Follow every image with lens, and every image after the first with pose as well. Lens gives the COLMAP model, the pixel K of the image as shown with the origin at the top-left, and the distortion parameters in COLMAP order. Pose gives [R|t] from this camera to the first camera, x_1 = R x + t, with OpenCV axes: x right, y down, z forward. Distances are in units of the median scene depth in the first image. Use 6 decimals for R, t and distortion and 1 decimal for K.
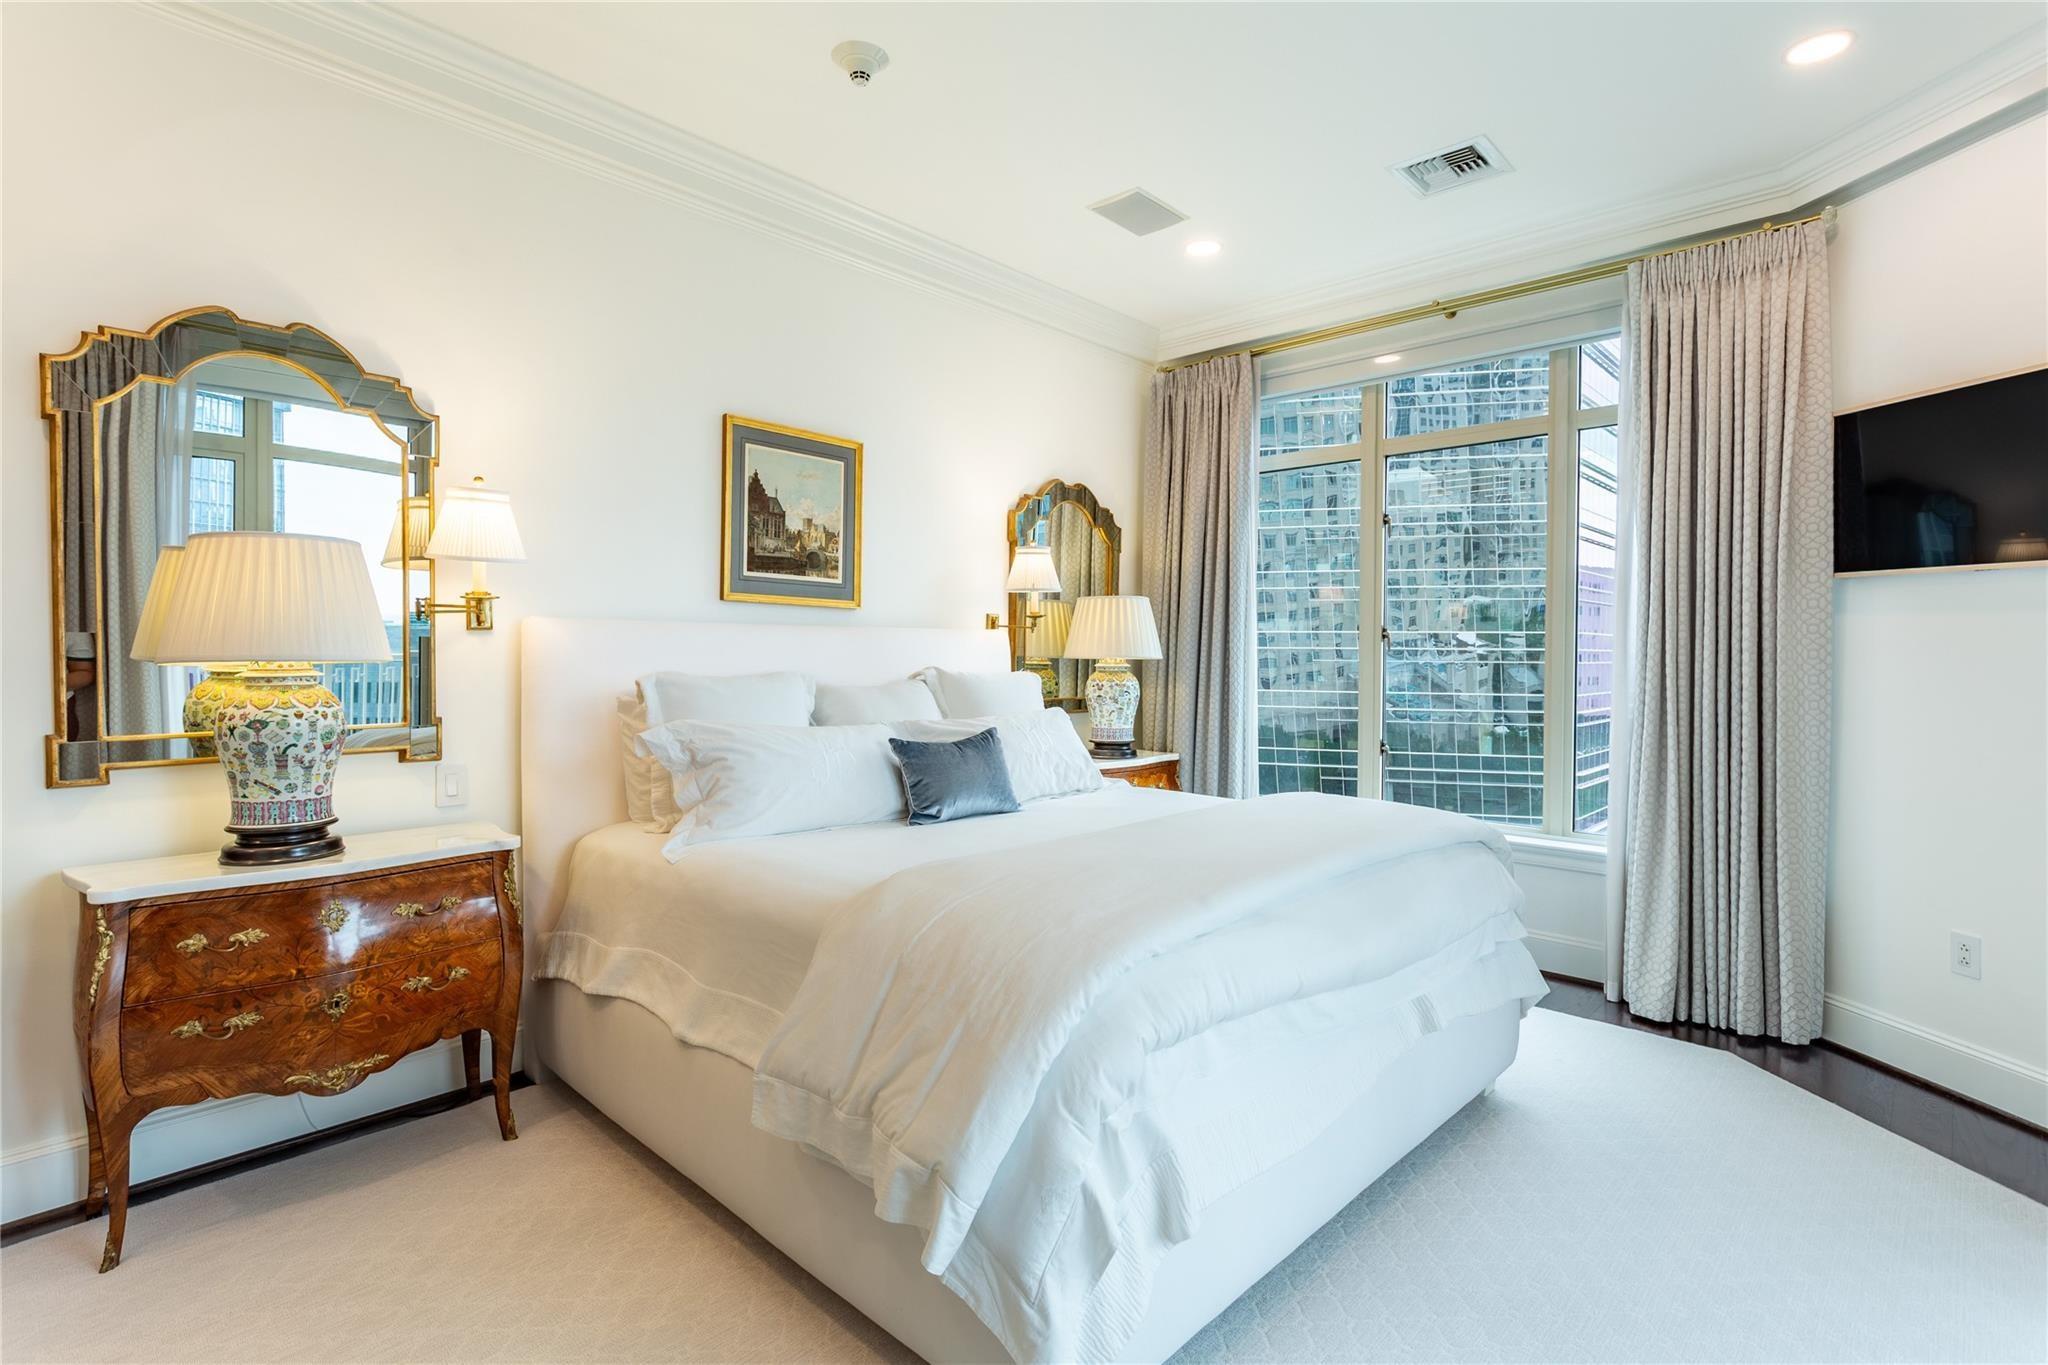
lens RADIAL K [[989.9, 0, 1026.7], [0, 989.9, 669.7], [0, 0, 1]] dist [0.001003, -0.000195]
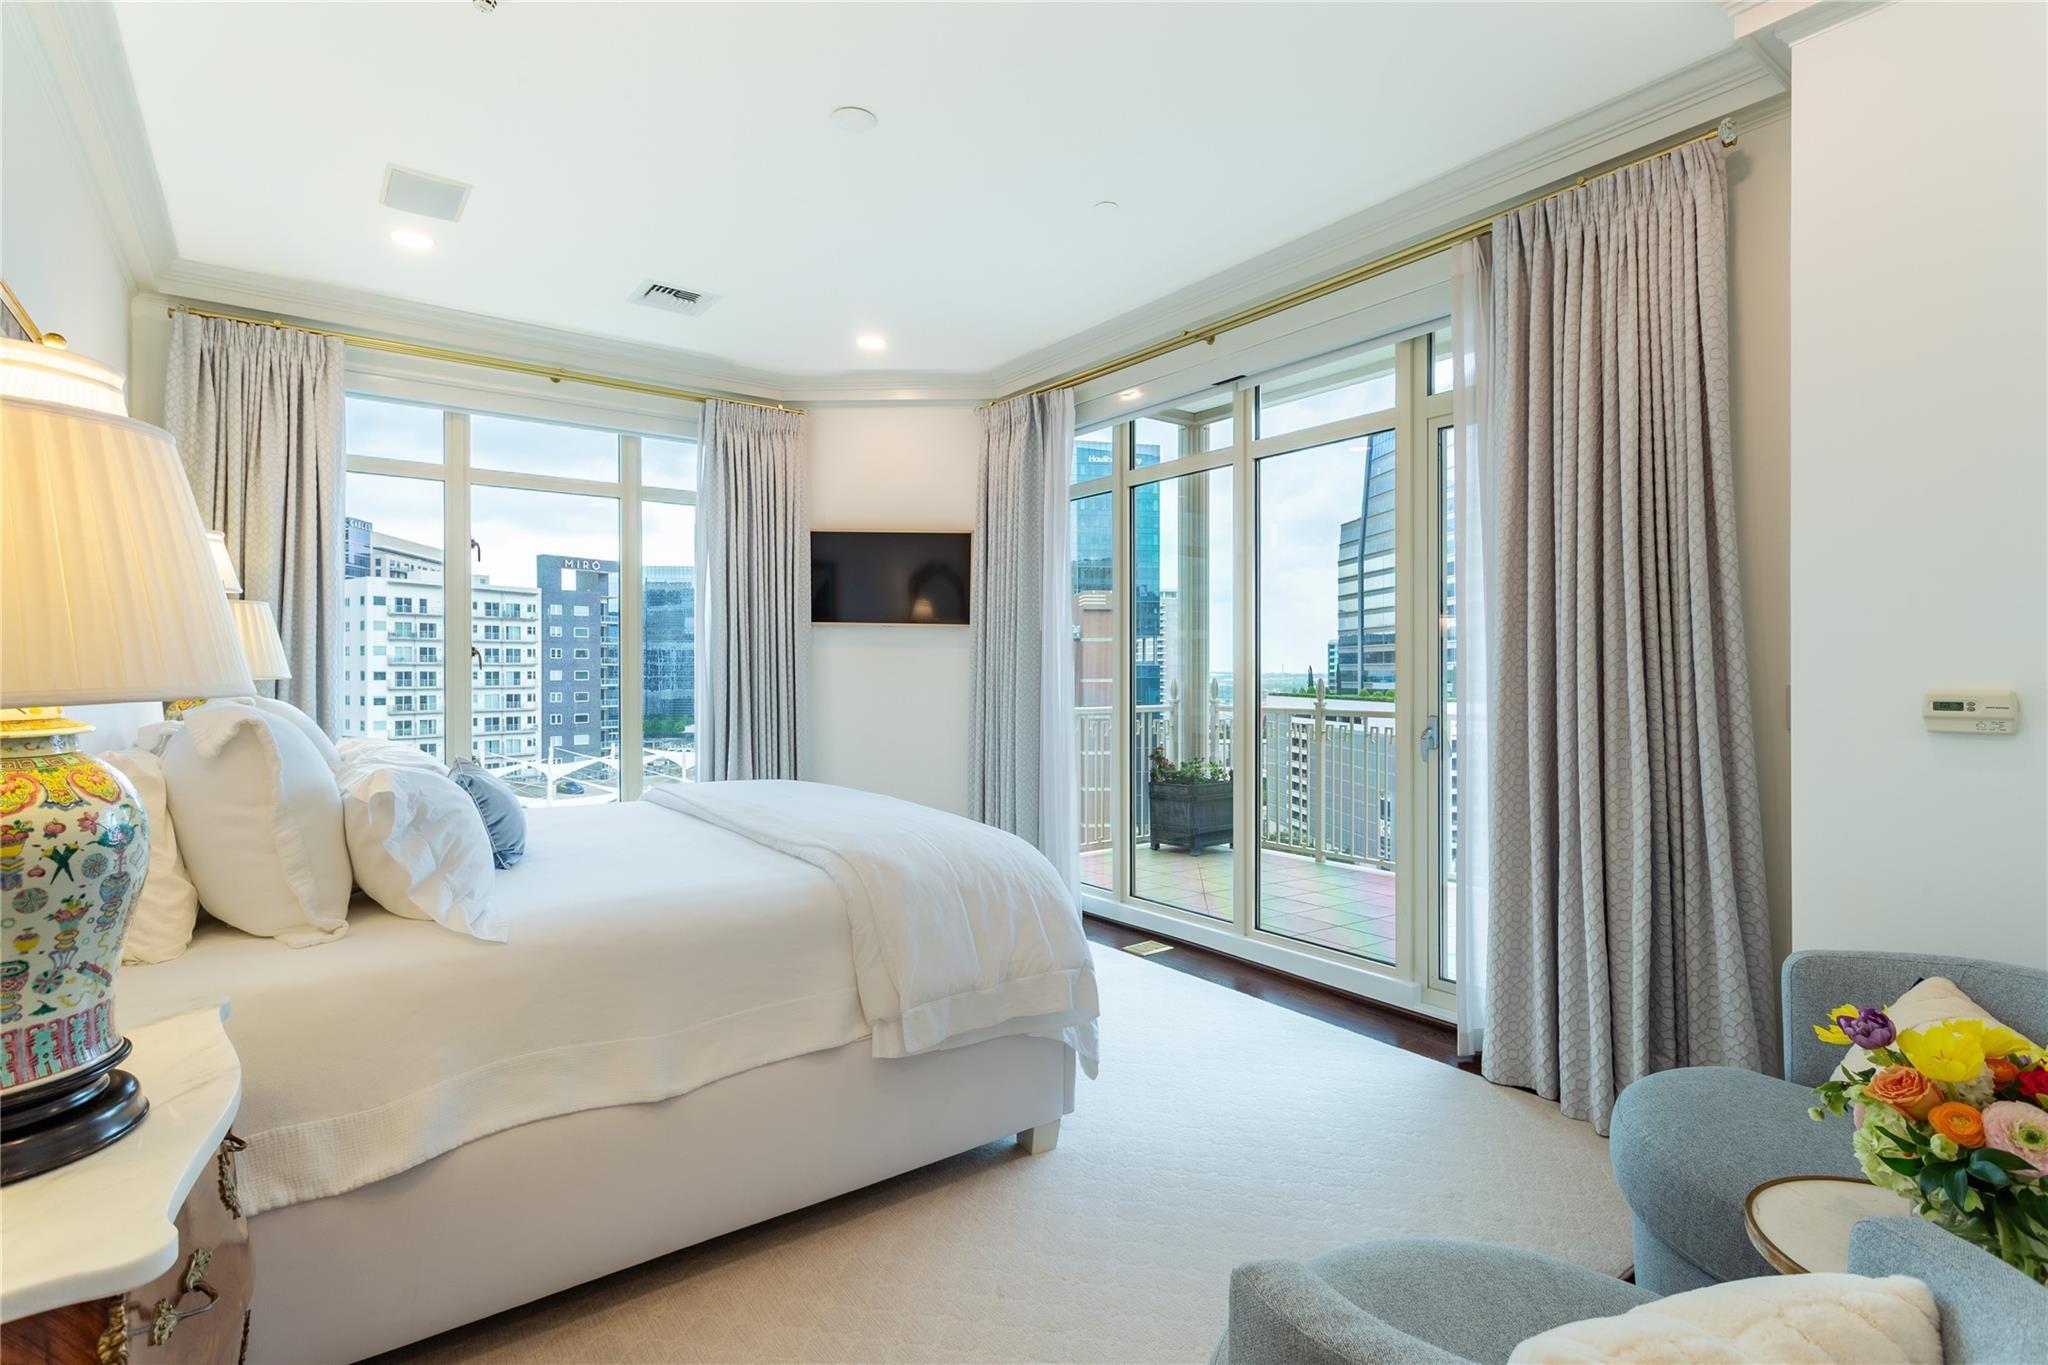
lens RADIAL K [[976.7, 0, 1025.0], [0, 976.7, 671.3], [0, 0, 1]] dist [0.001875, 0.000311]
pose [[0.171738, -0.004029, 0.985134, -0.907685], [0.012189, 0.999924, 0.001965, -0.013298], [-0.985067, 0.011670, 0.171774, 0.397703]]
